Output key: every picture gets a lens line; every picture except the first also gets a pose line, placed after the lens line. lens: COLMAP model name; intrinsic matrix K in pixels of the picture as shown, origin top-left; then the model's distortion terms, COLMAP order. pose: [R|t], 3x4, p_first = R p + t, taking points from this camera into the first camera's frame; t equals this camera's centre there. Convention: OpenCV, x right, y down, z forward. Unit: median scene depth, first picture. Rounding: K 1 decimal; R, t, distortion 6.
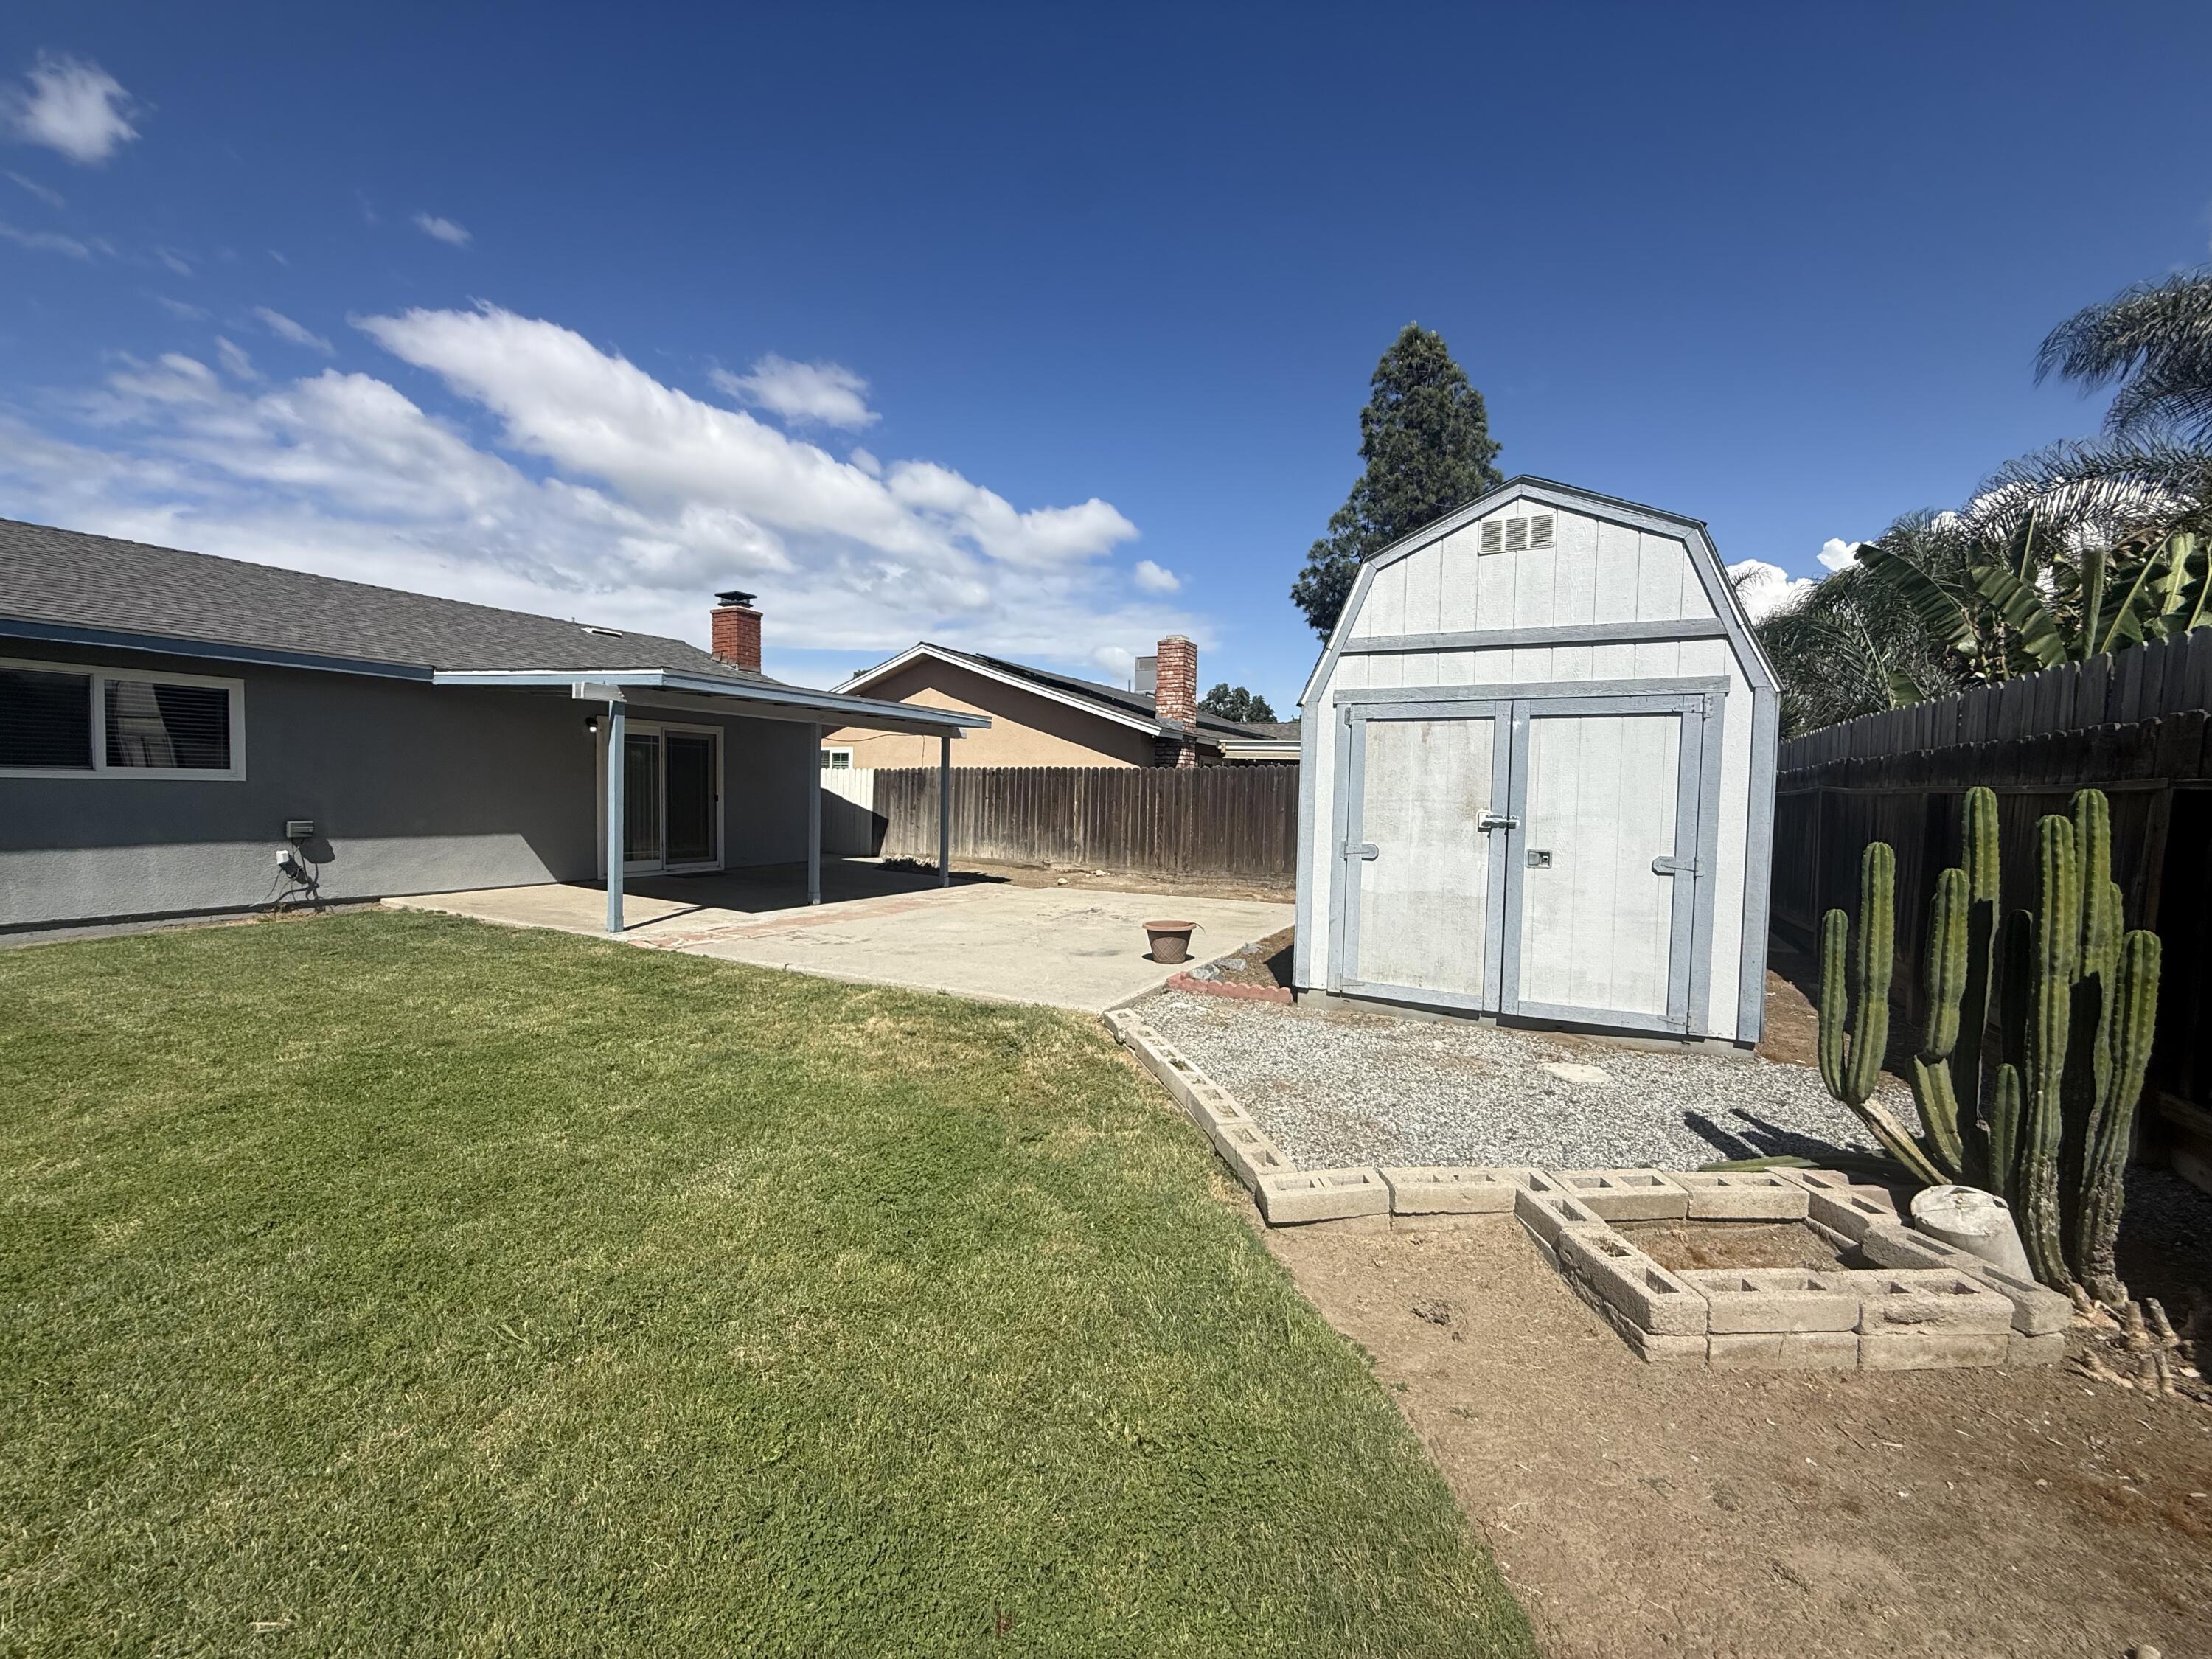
lens RADIAL K [[861.1, 0, 1106.0], [0, 861.1, 829.5], [0, 0, 1]] dist [-0.030272, -0.000396]
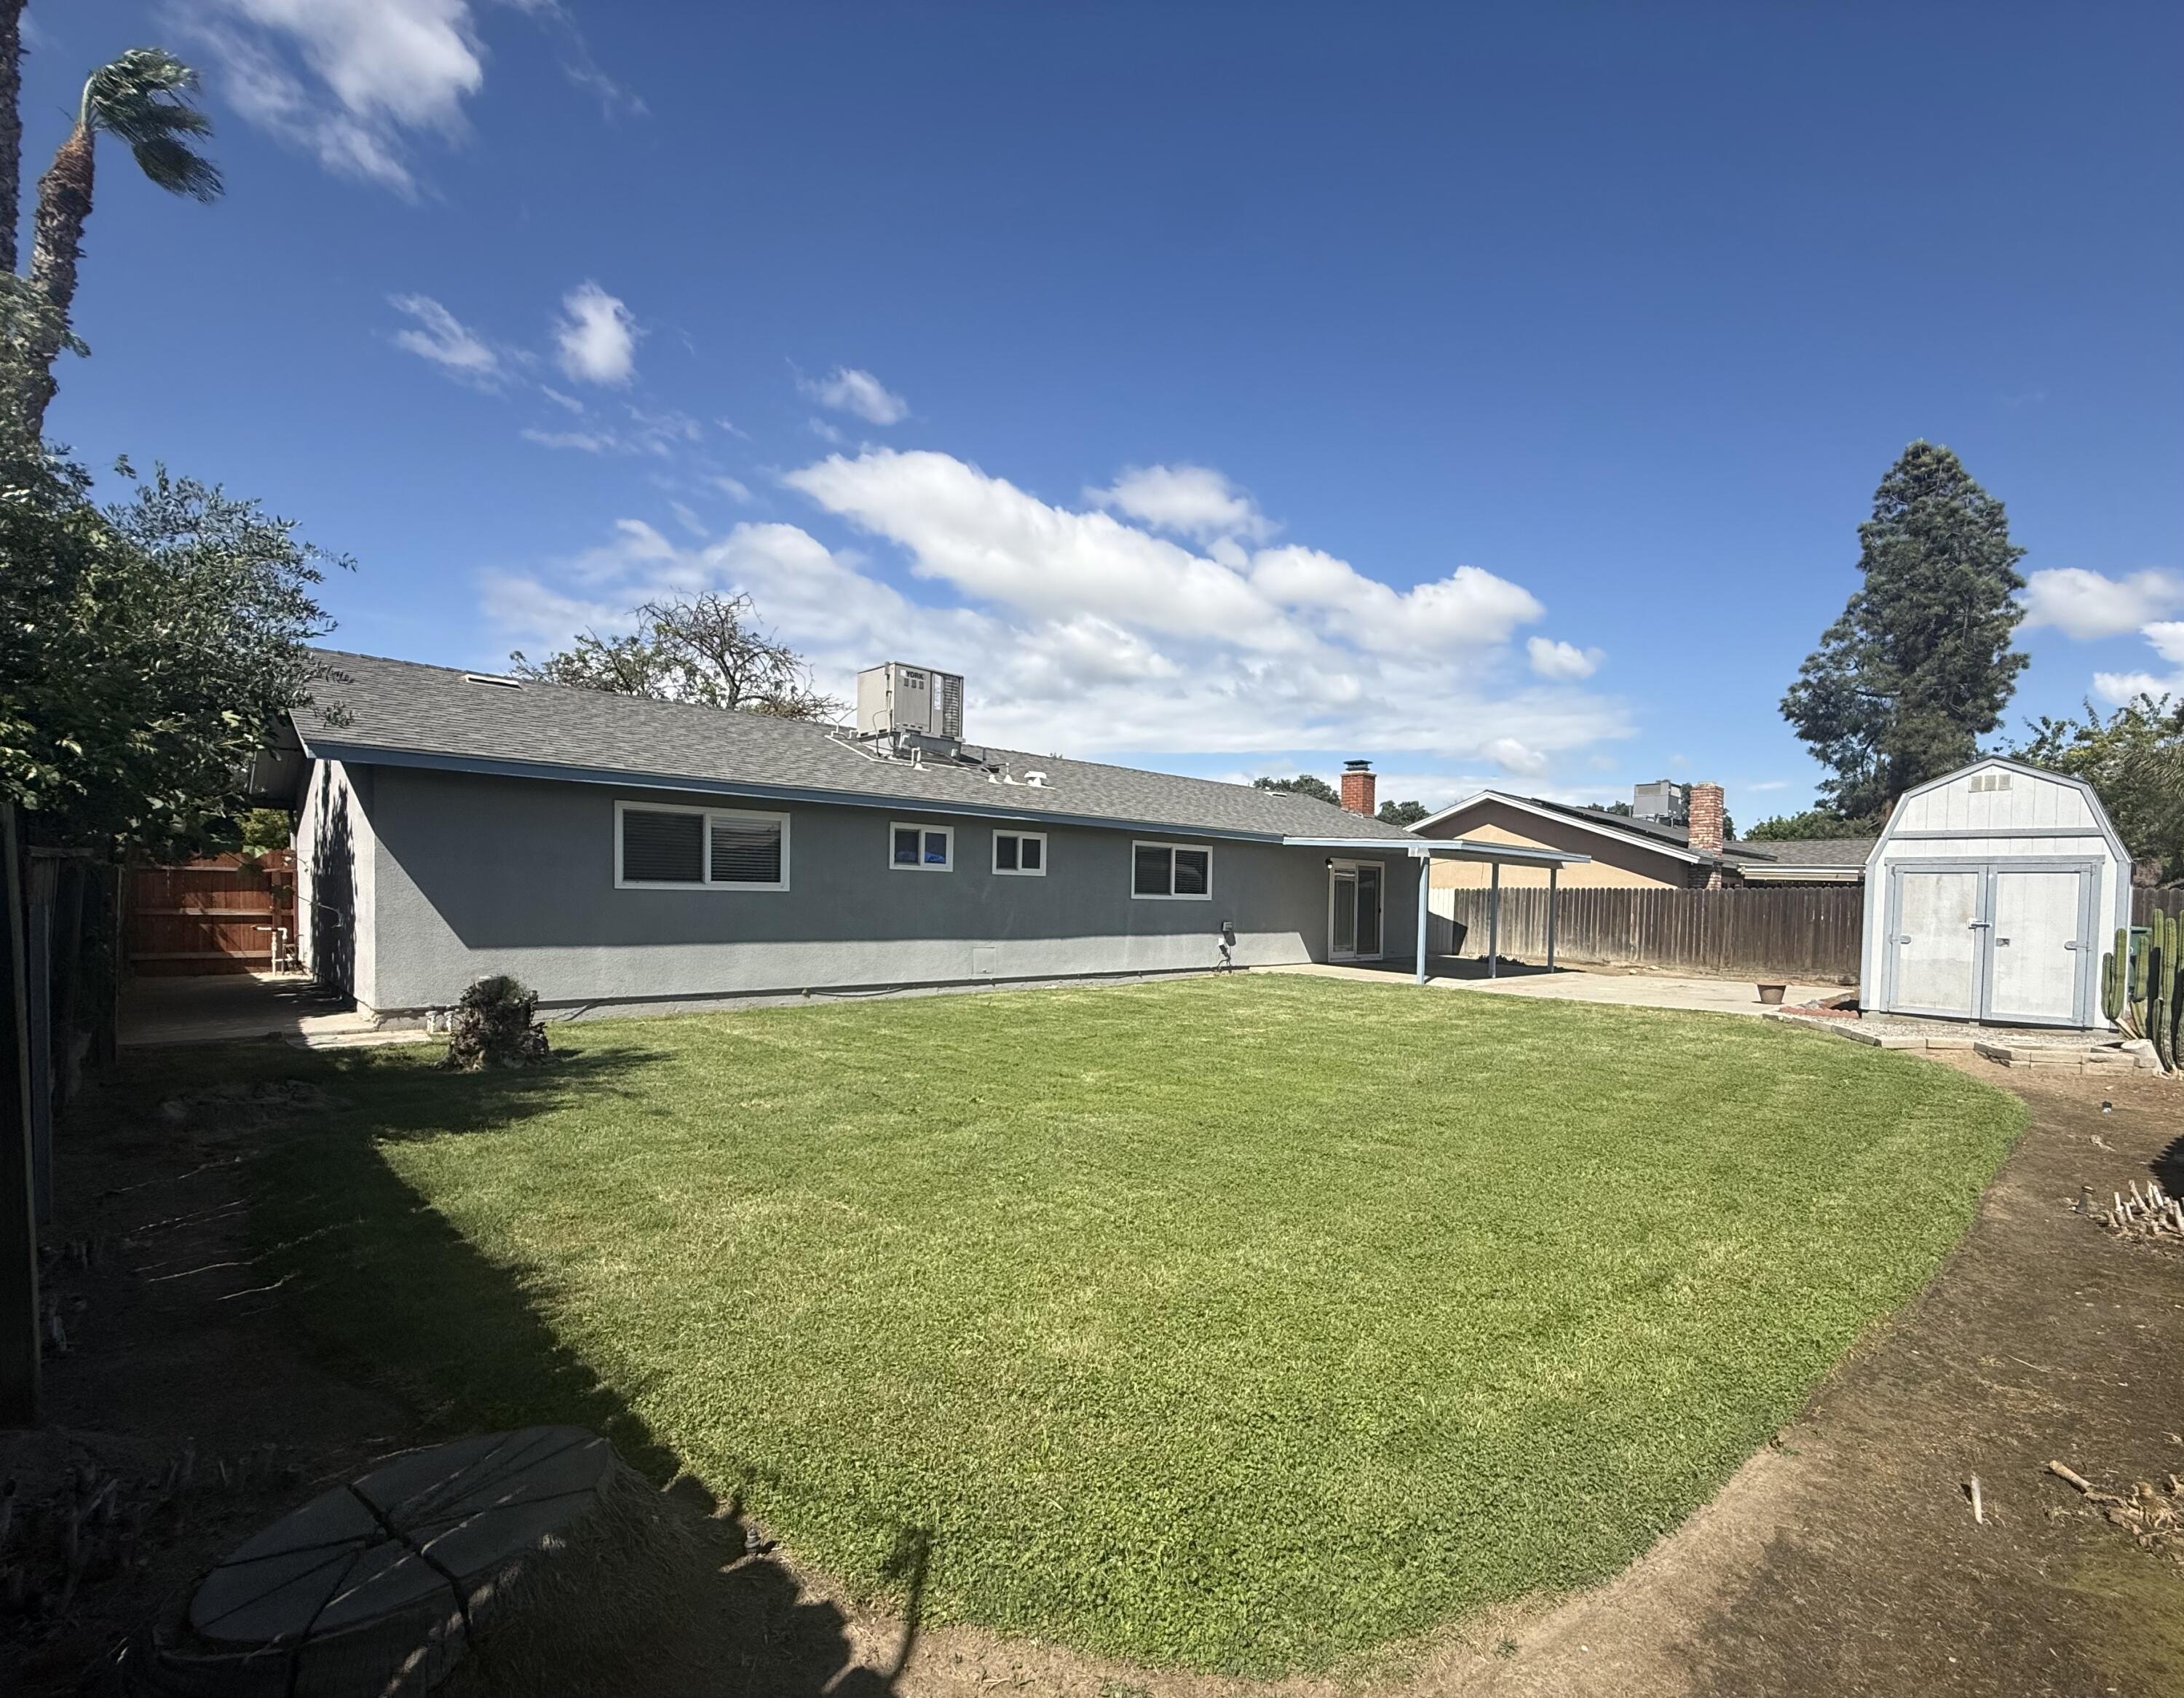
lens RADIAL K [[1052.1, 0, 1090.1], [0, 1052.1, 934.2], [0, 0, 1]] dist [-0.026467, -0.009468]
pose [[0.946323, 0.012478, -0.322981, -0.690882], [-0.017794, 0.999750, -0.013512, 0.078162], [0.322732, 0.018534, 0.946309, -1.818267]]
